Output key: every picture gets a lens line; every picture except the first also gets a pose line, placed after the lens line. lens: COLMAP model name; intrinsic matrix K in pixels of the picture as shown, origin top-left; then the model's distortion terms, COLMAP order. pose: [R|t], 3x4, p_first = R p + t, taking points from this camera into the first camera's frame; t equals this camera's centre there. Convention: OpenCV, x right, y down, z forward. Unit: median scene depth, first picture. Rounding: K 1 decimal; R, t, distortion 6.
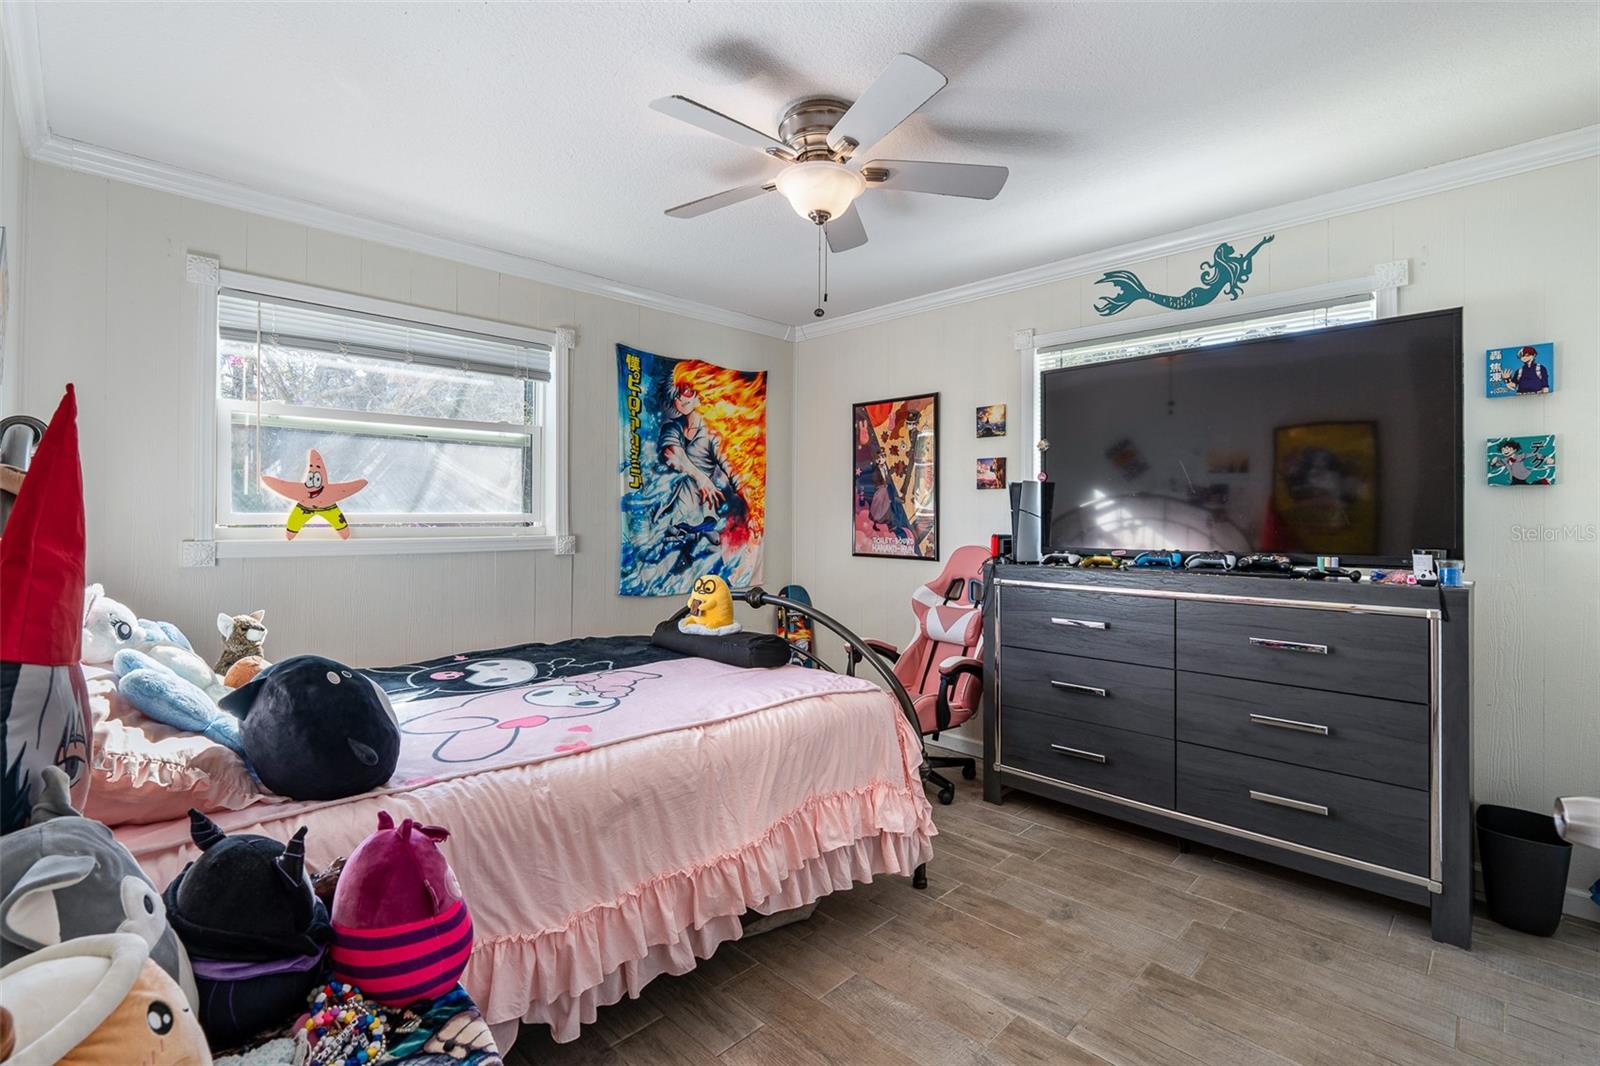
lens RADIAL K [[723.1, 0, 791.8], [0, 723.1, 516.9], [0, 0, 1]] dist [-0.012371, 0.001975]
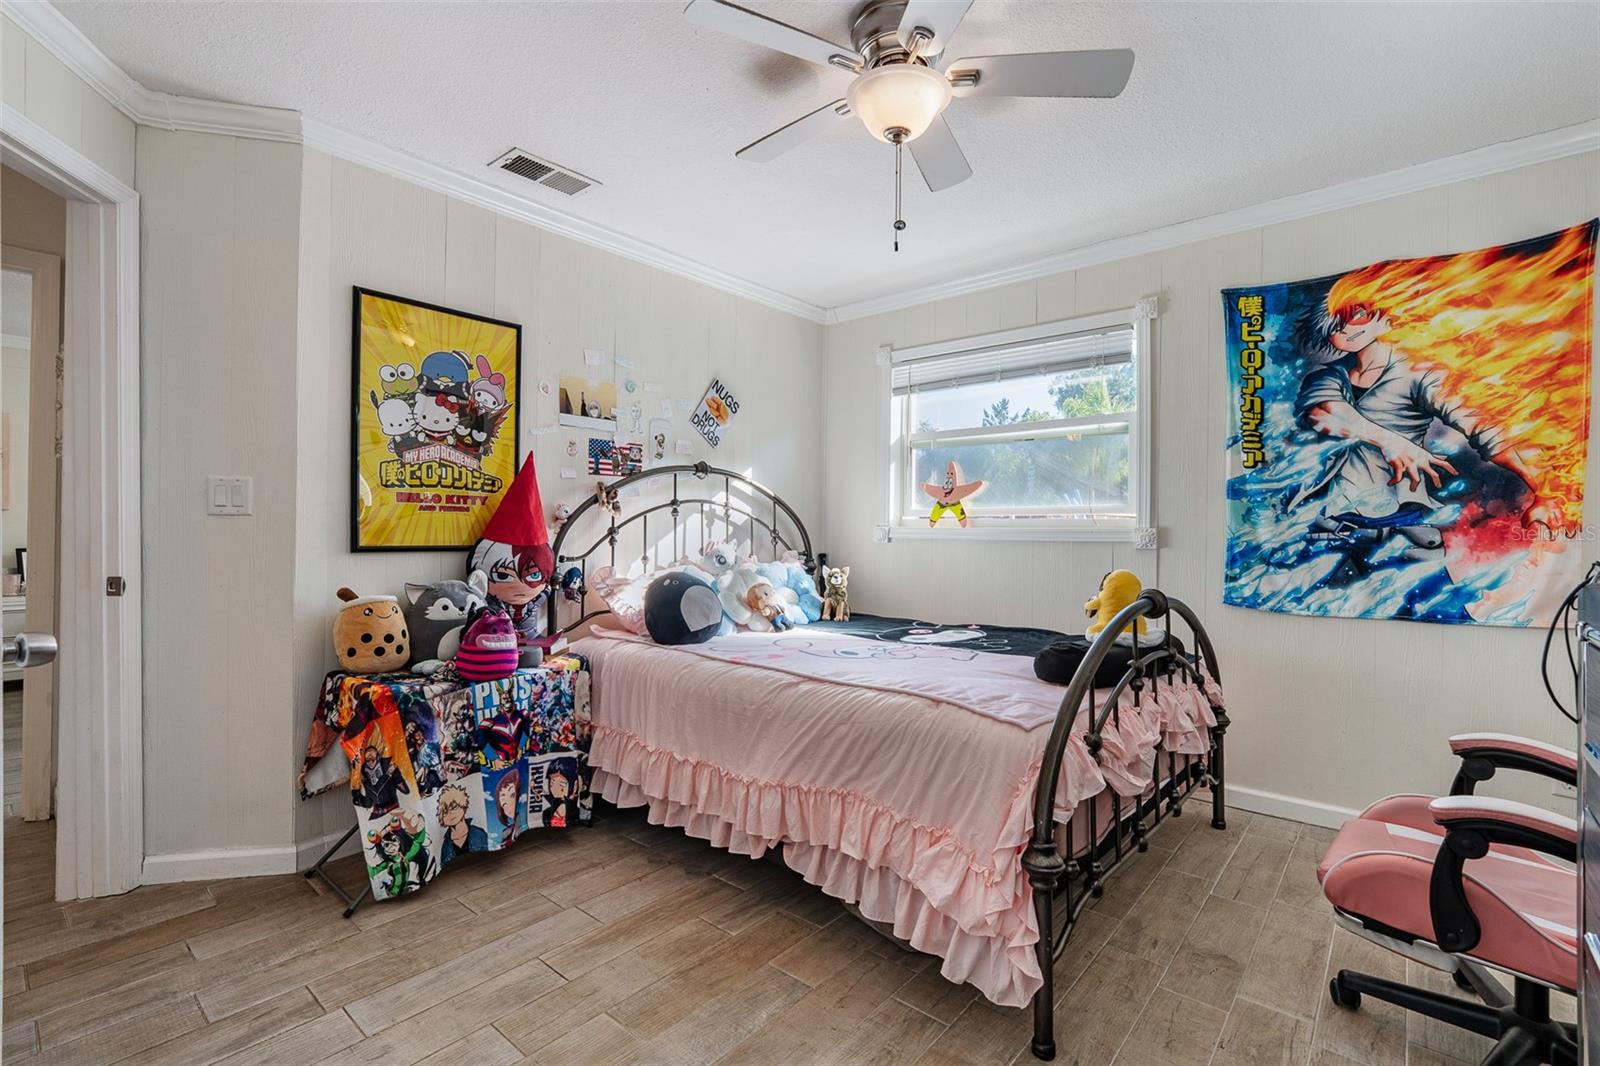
lens RADIAL K [[723.1, 0, 792.5], [0, 723.1, 537.3], [0, 0, 1]] dist [-0.012371, 0.001975]
pose [[0.072147, 0.004765, -0.997383, 0.487492], [-0.010305, 0.999939, 0.004032, 0.034173], [0.997341, 0.009987, 0.072192, 0.436786]]
